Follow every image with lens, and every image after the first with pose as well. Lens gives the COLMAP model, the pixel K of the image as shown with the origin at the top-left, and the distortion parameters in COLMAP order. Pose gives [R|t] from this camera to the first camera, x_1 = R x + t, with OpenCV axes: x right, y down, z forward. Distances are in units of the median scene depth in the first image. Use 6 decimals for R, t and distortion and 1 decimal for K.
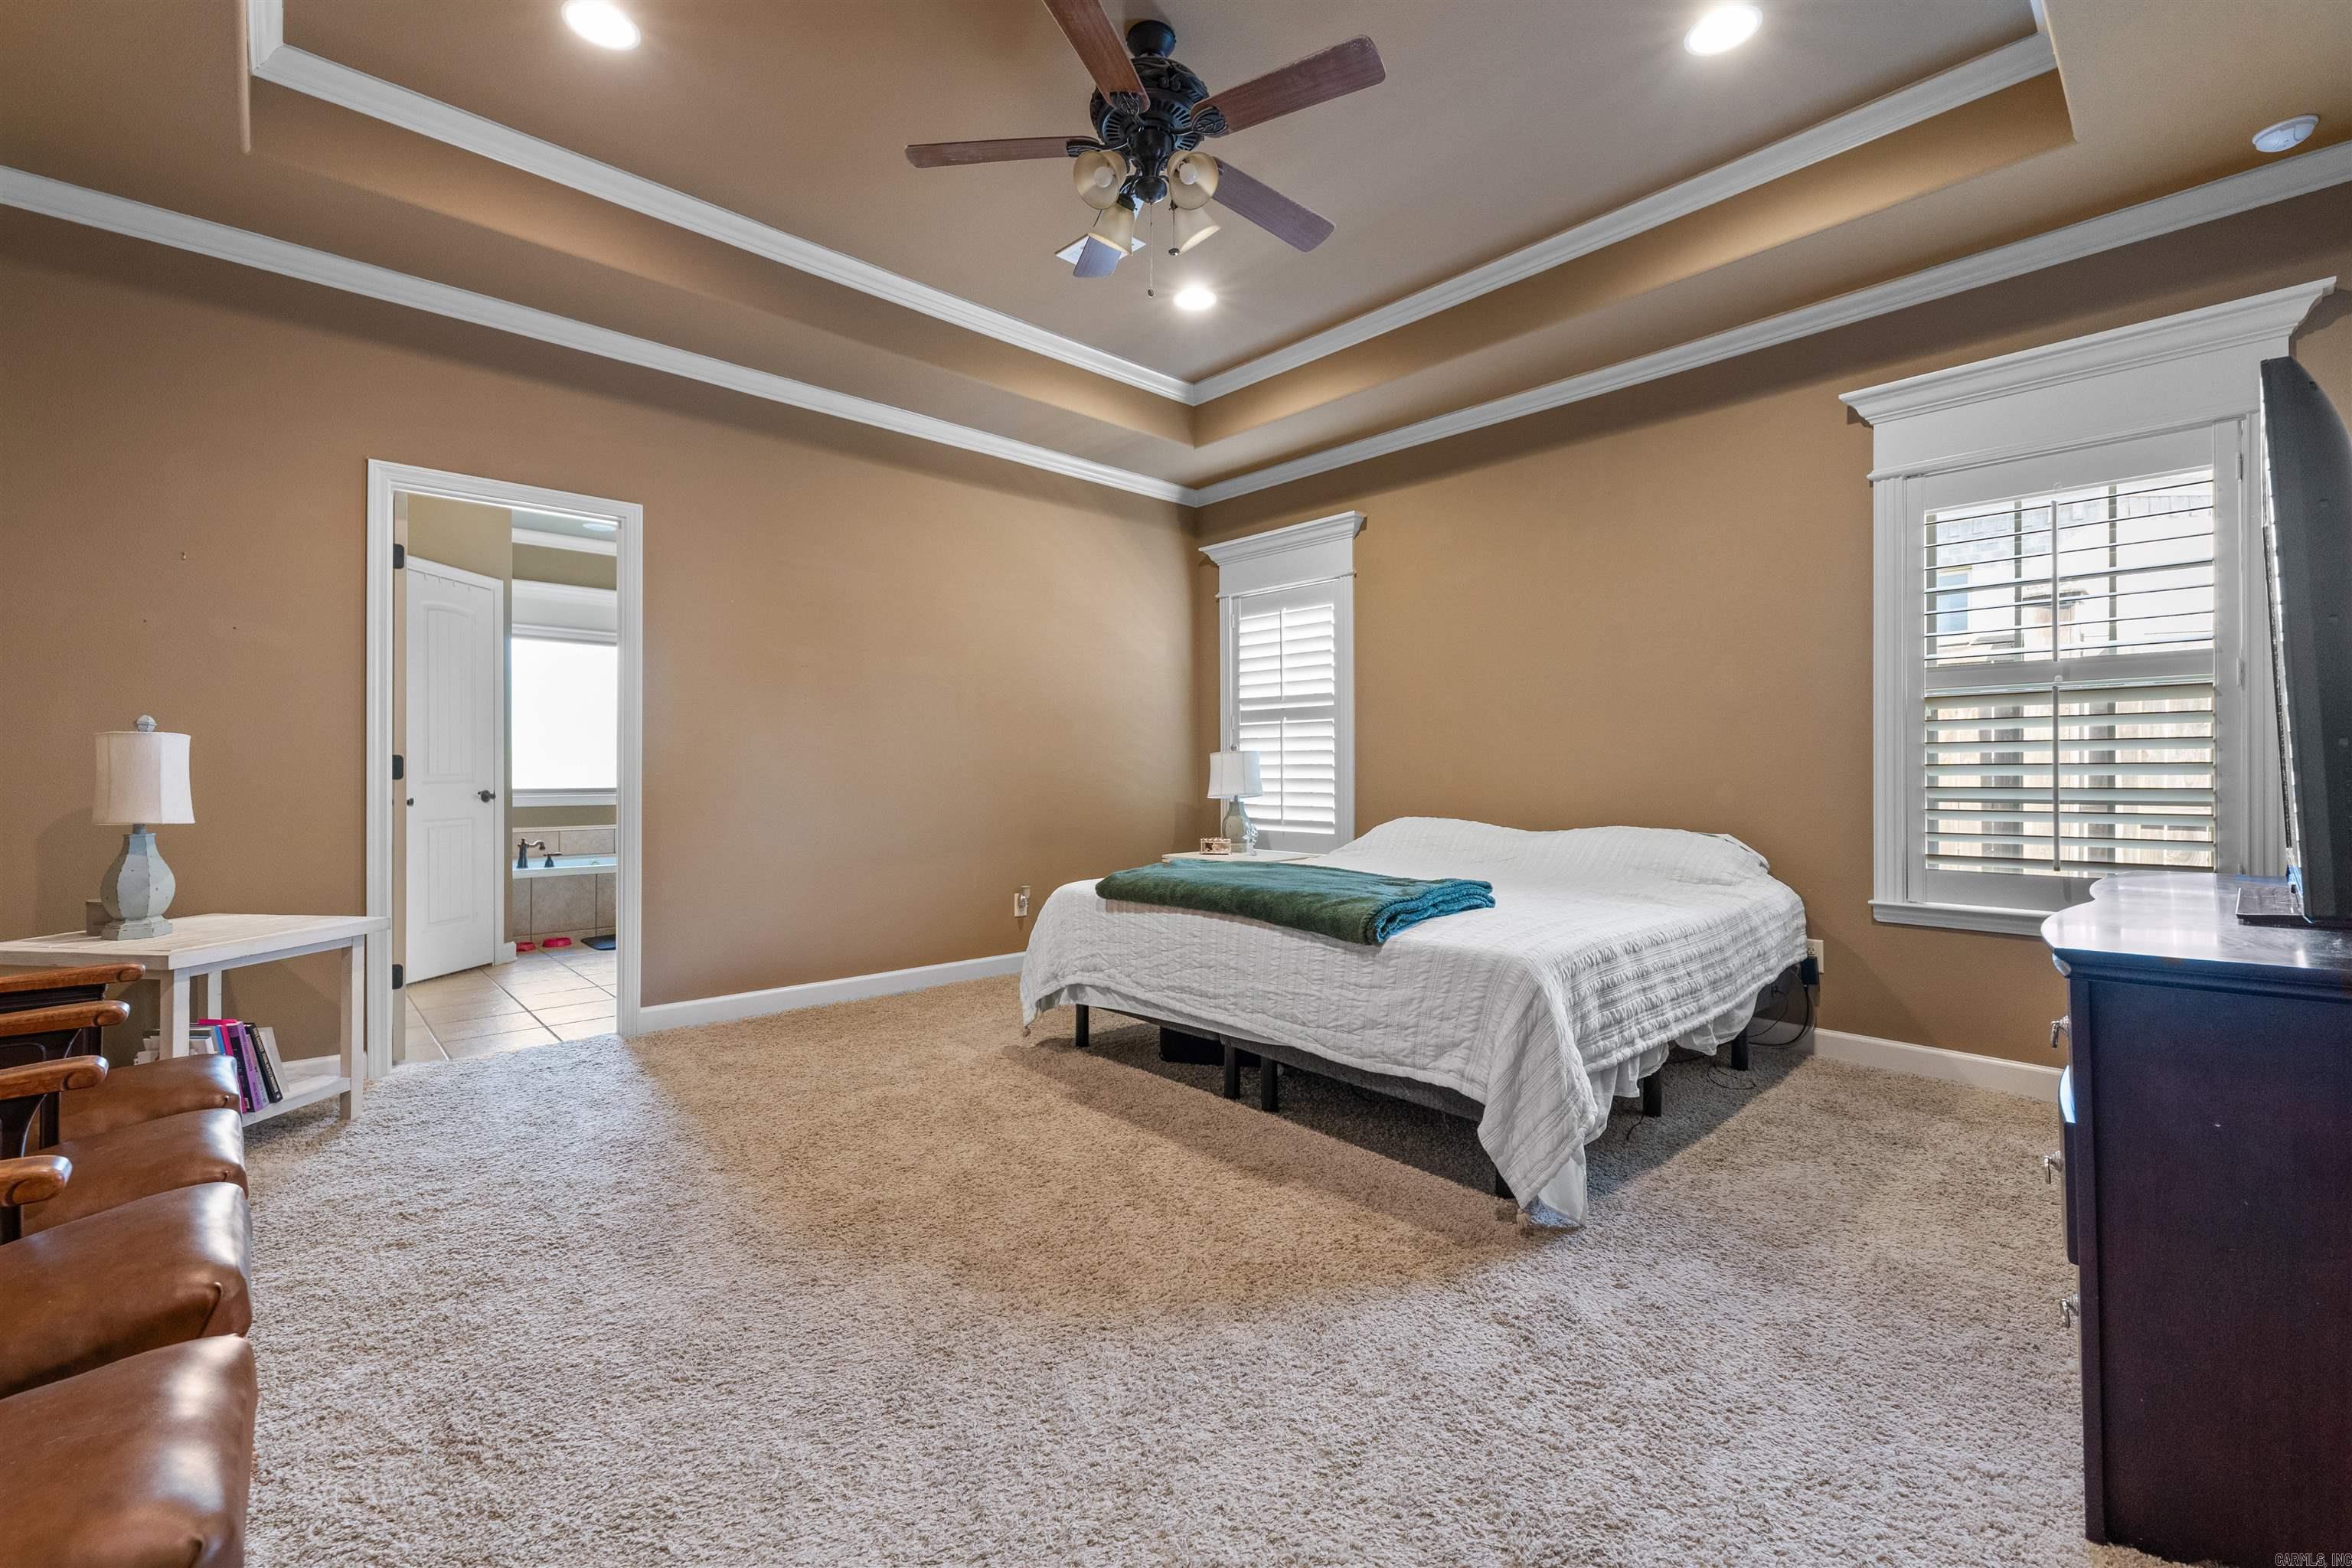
lens RADIAL K [[984.9, 0, 1167.4], [0, 984.9, 770.6], [0, 0, 1]] dist [0.014635, -0.005913]
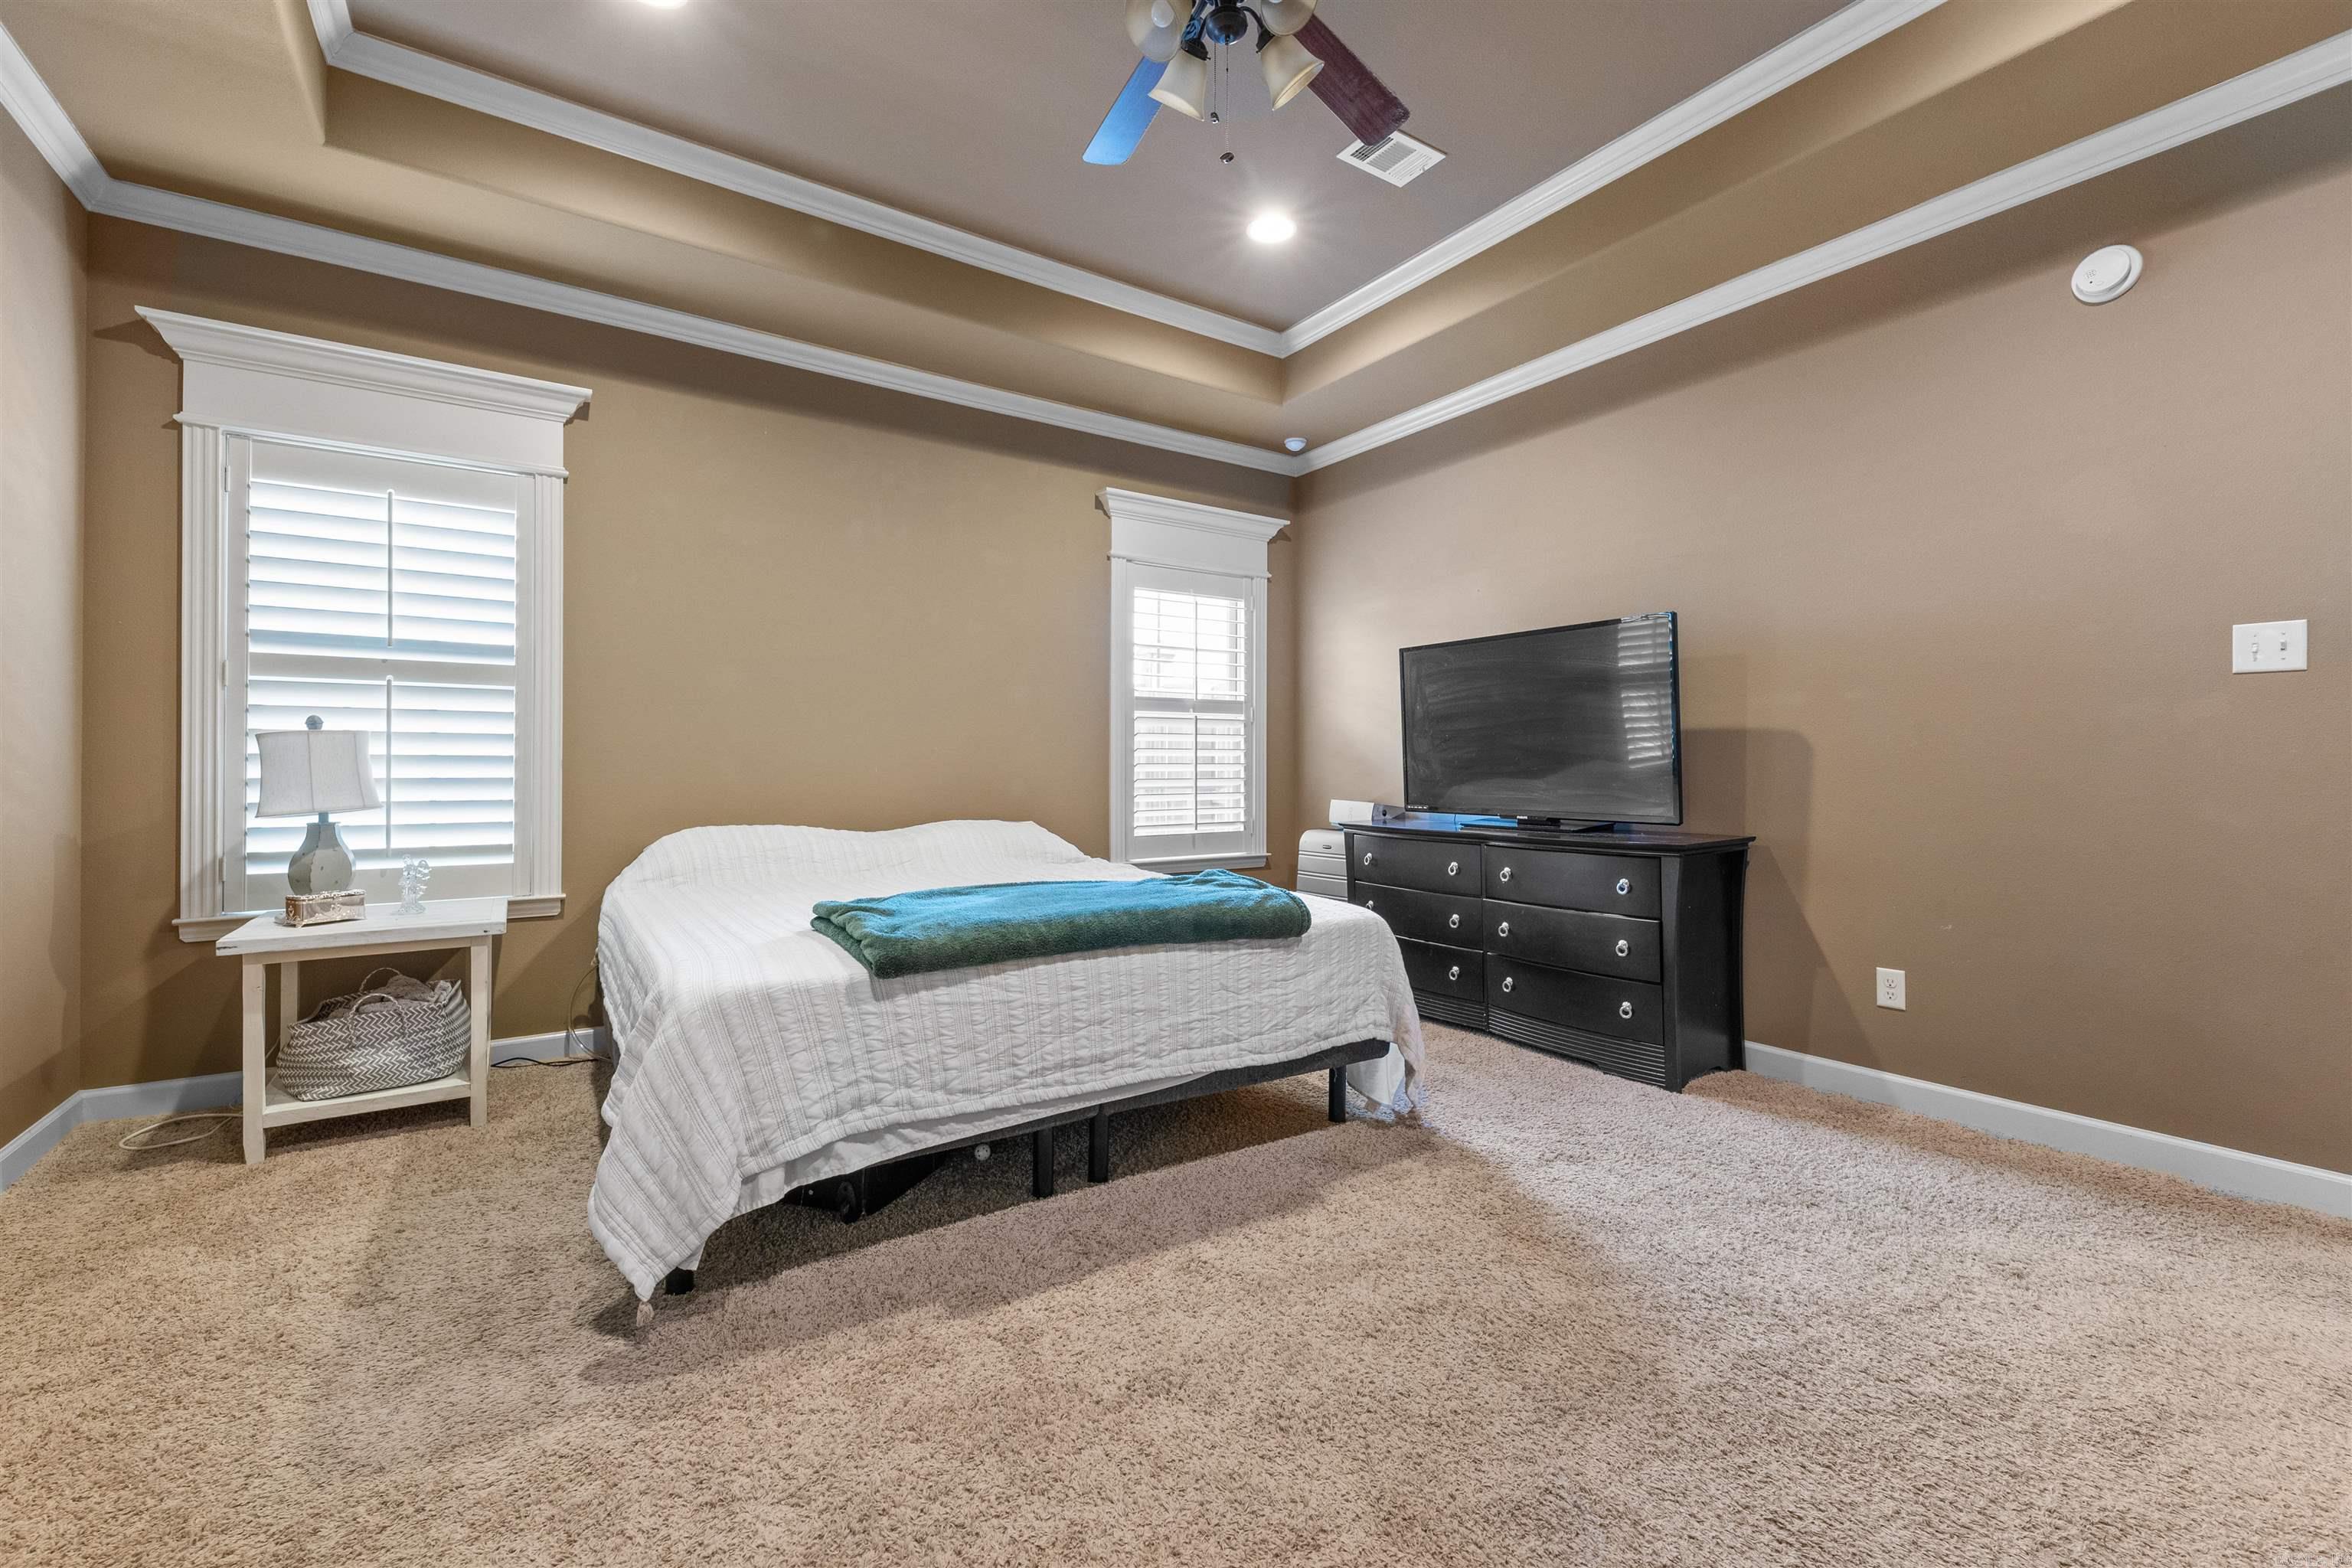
lens RADIAL K [[958.8, 0, 1172.9], [0, 958.8, 763.1], [0, 0, 1]] dist [0.002495, 0.000012]
pose [[0.160587, 0.006483, 0.987000, -0.617185], [-0.001949, 0.999979, -0.006251, 0.001942], [-0.987020, -0.000920, 0.160596, 0.739094]]
